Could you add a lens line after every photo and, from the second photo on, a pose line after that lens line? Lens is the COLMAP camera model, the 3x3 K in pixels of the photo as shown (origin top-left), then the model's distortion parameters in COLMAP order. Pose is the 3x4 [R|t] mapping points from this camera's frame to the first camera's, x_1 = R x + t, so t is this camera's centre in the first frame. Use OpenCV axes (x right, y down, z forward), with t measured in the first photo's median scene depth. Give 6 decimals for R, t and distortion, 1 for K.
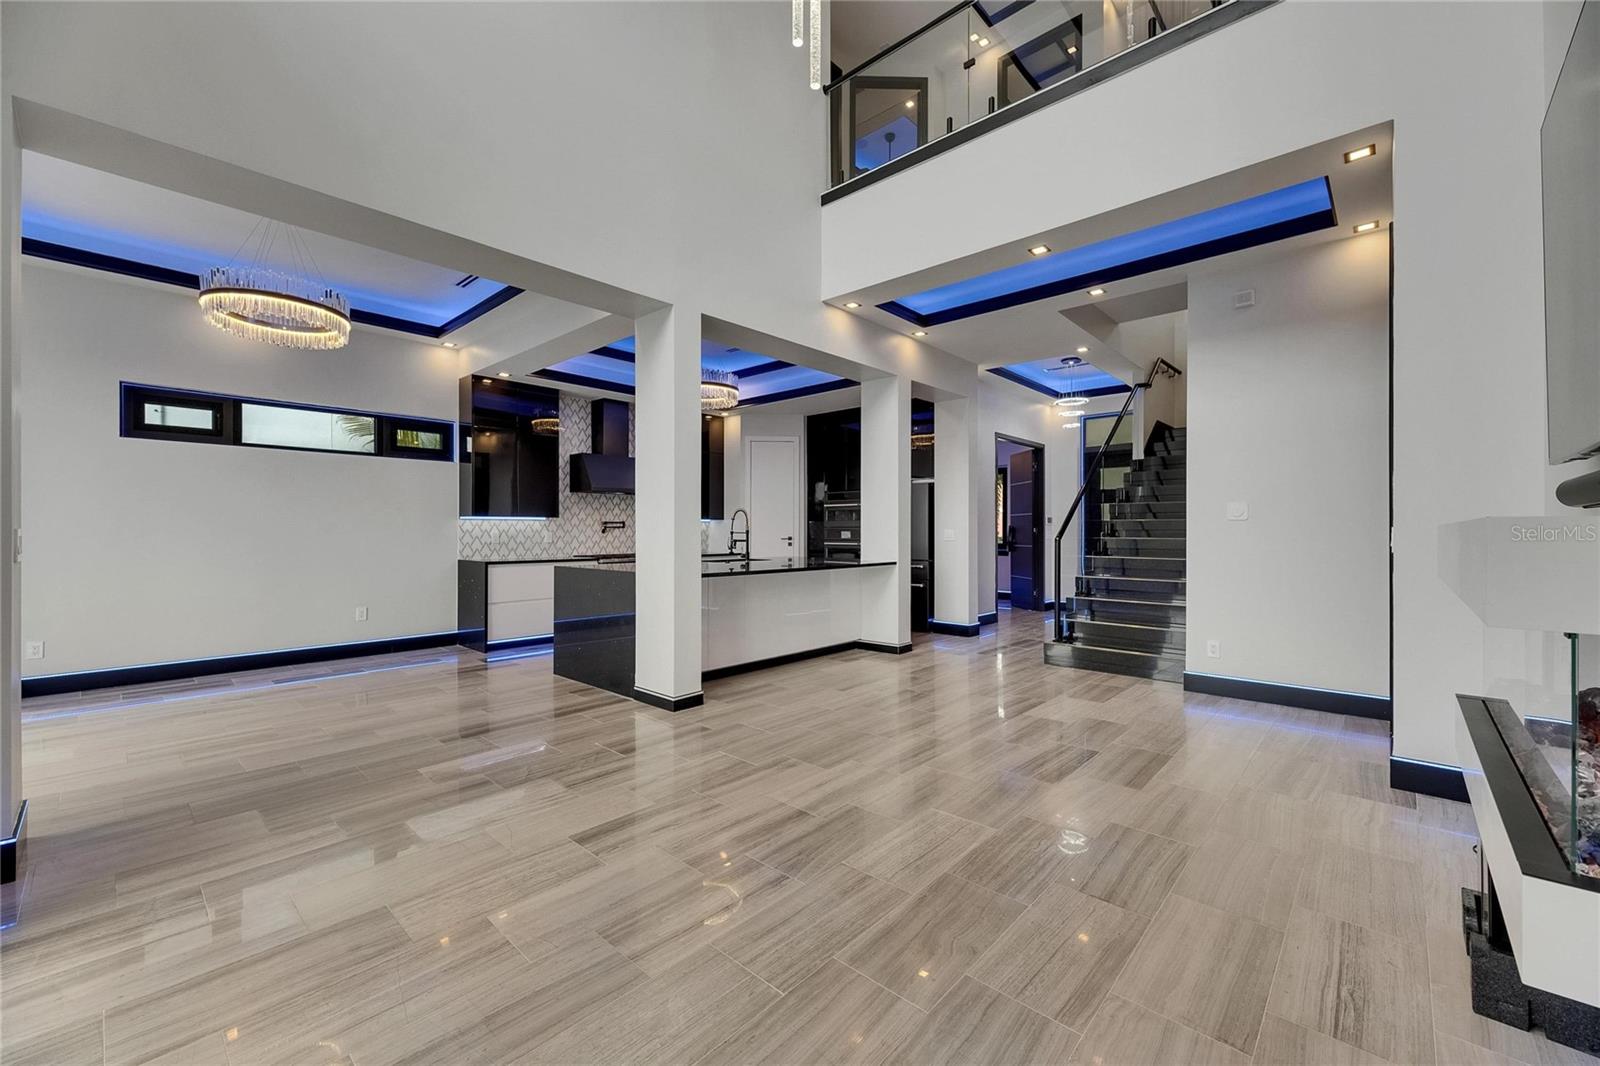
lens RADIAL K [[638.6, 0, 803.2], [0, 638.6, 528.9], [0, 0, 1]] dist [0.010964, -0.003288]
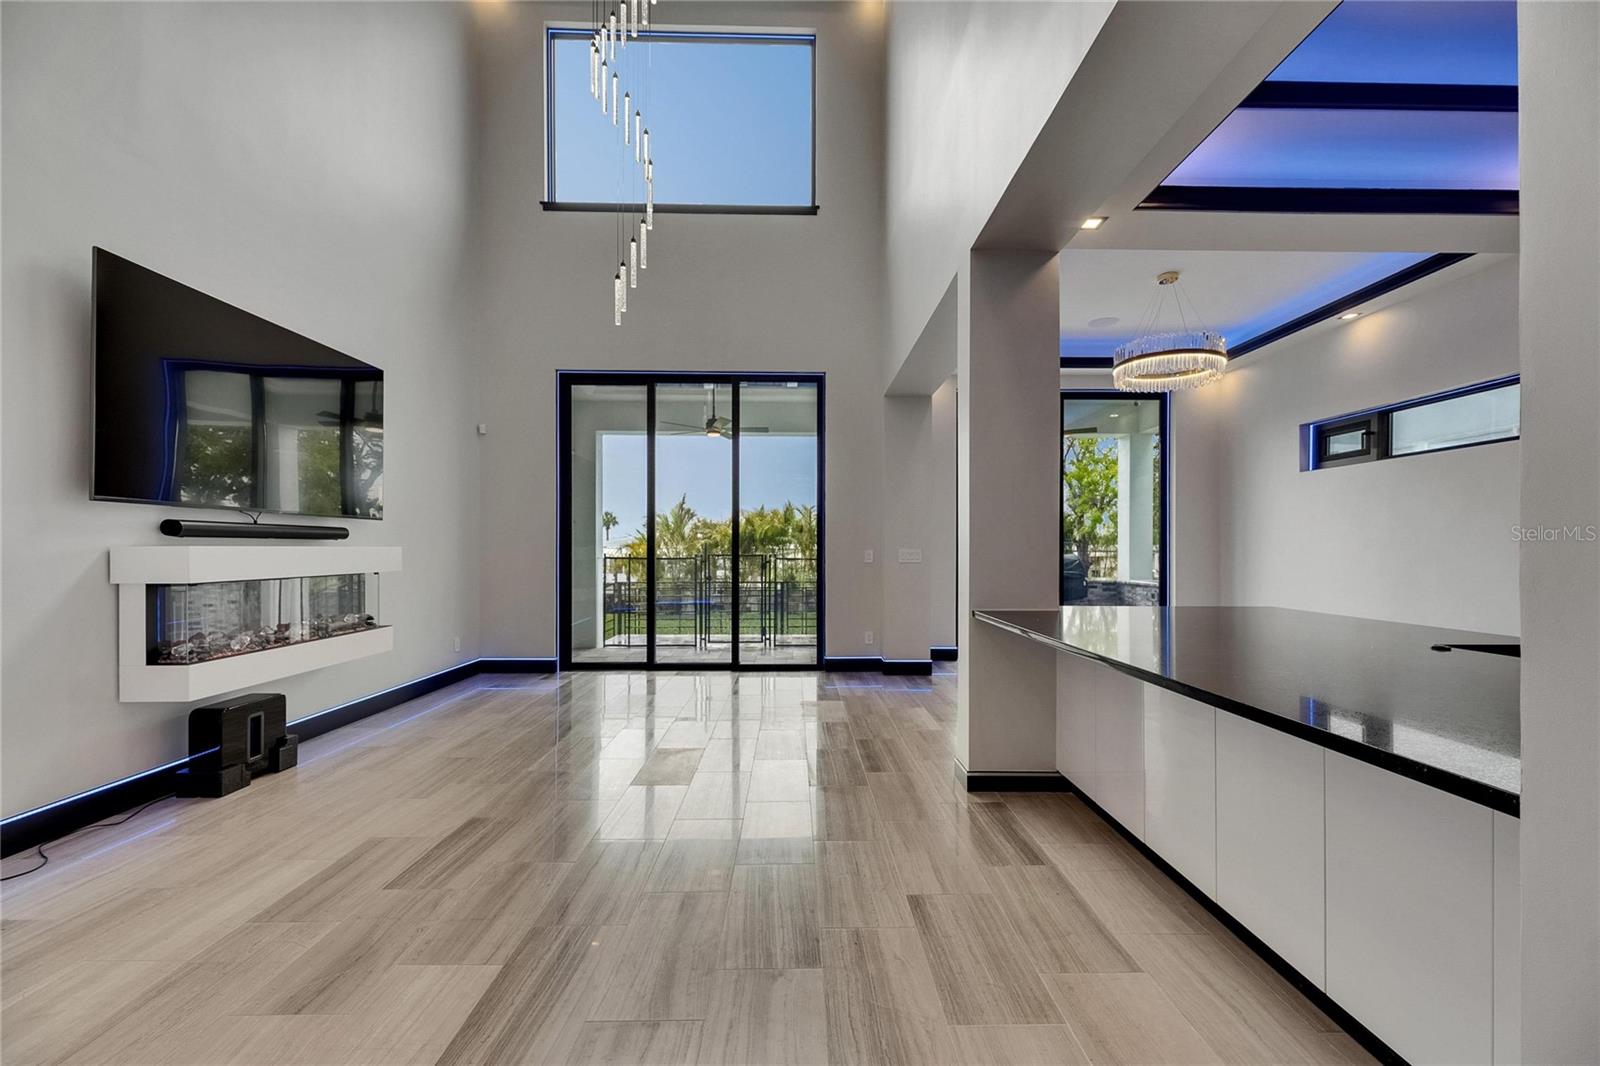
lens RADIAL K [[638.6, 0, 802.8], [0, 638.6, 547.9], [0, 0, 1]] dist [0.010964, -0.003288]
pose [[-0.725805, -0.003917, -0.687890, 0.310801], [-0.000275, 0.999985, -0.005404, 0.002019], [0.687901, -0.003733, -0.725795, 0.912499]]
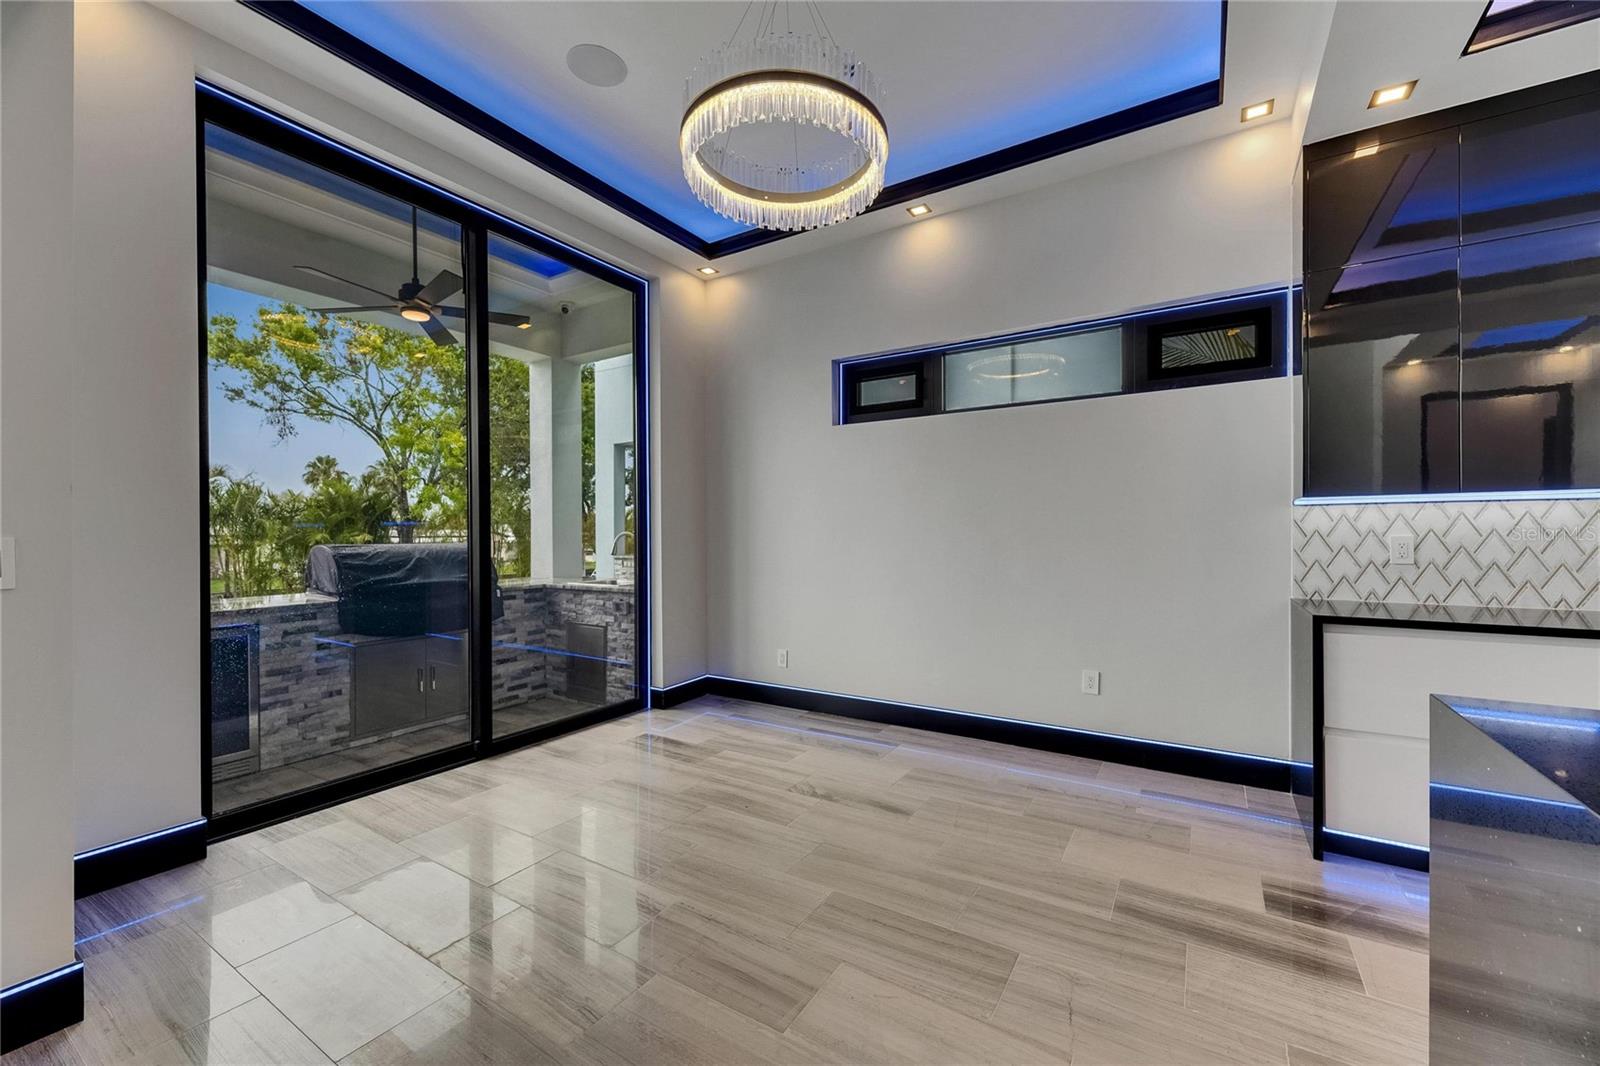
lens RADIAL K [[638.6, 0, 803.3], [0, 638.6, 537.1], [0, 0, 1]] dist [0.010964, -0.003288]
pose [[0.181390, 0.004845, -0.983399, -0.169497], [0.009050, 0.999937, 0.006596, 0.000193], [0.983370, -0.010096, 0.181335, 0.597252]]
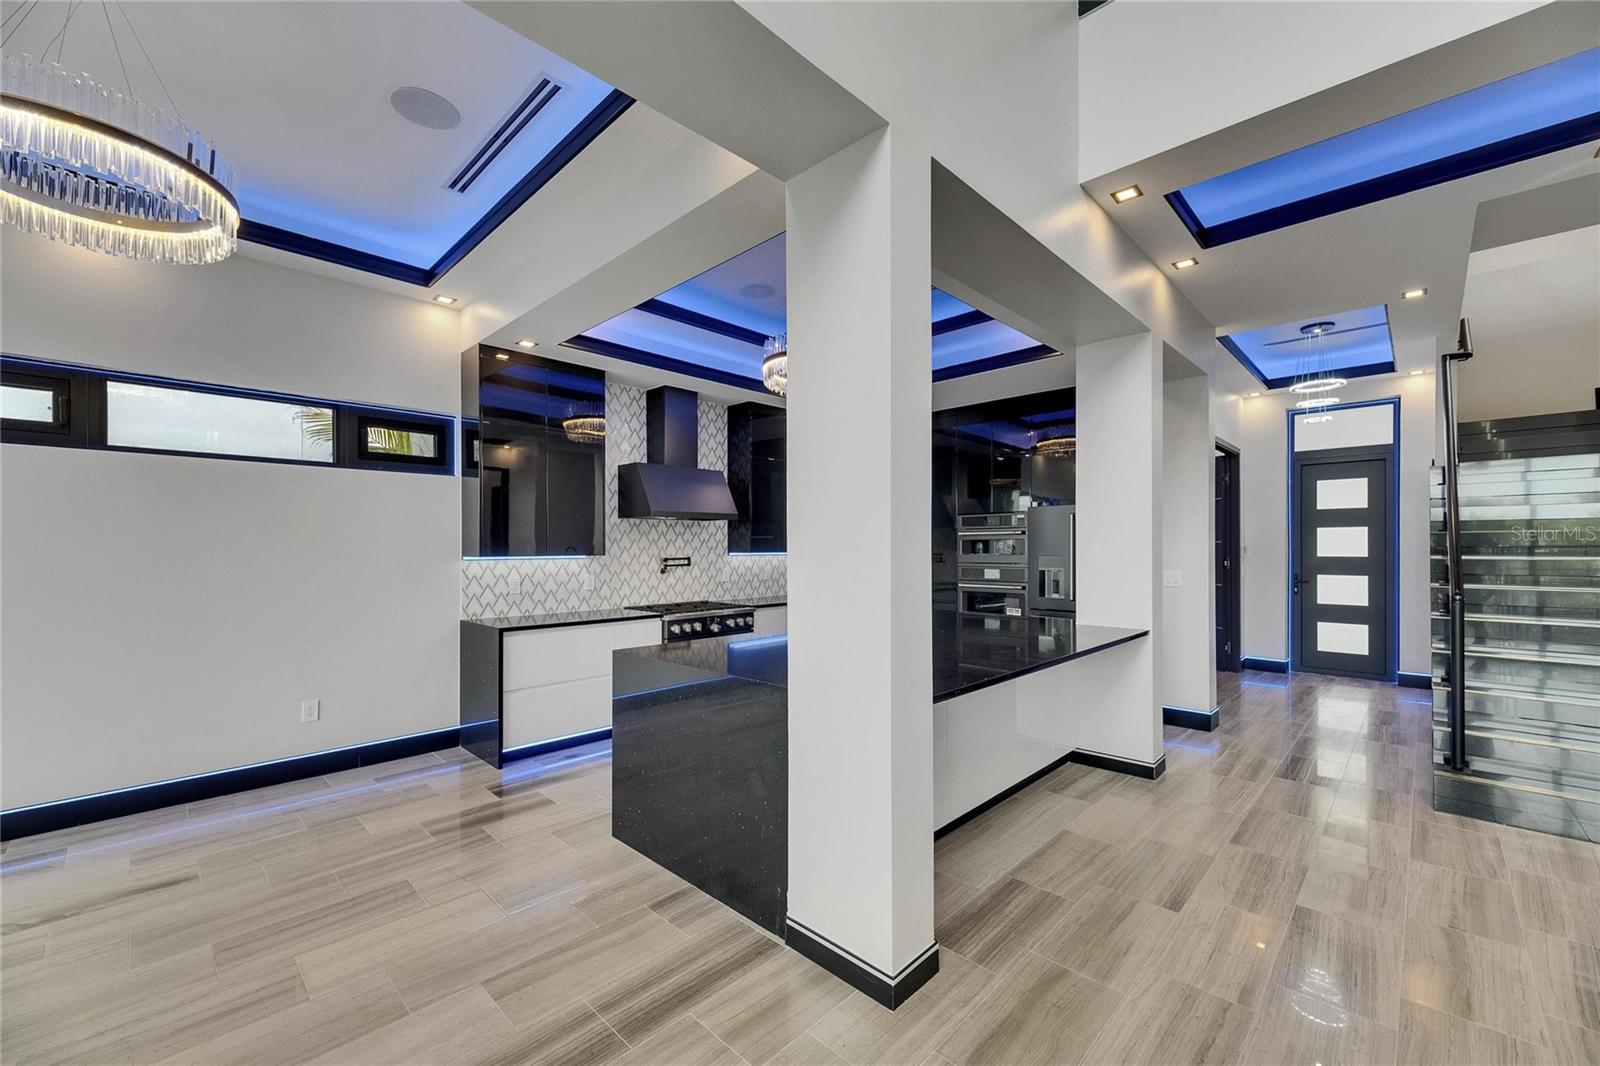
lens RADIAL K [[638.6, 0, 802.7], [0, 638.6, 545.1], [0, 0, 1]] dist [0.010964, -0.003288]
pose [[0.999583, -0.003942, -0.028616, -0.159293], [0.003890, 0.999991, -0.001865, -0.028765], [0.028624, 0.001753, 0.999589, 0.336583]]
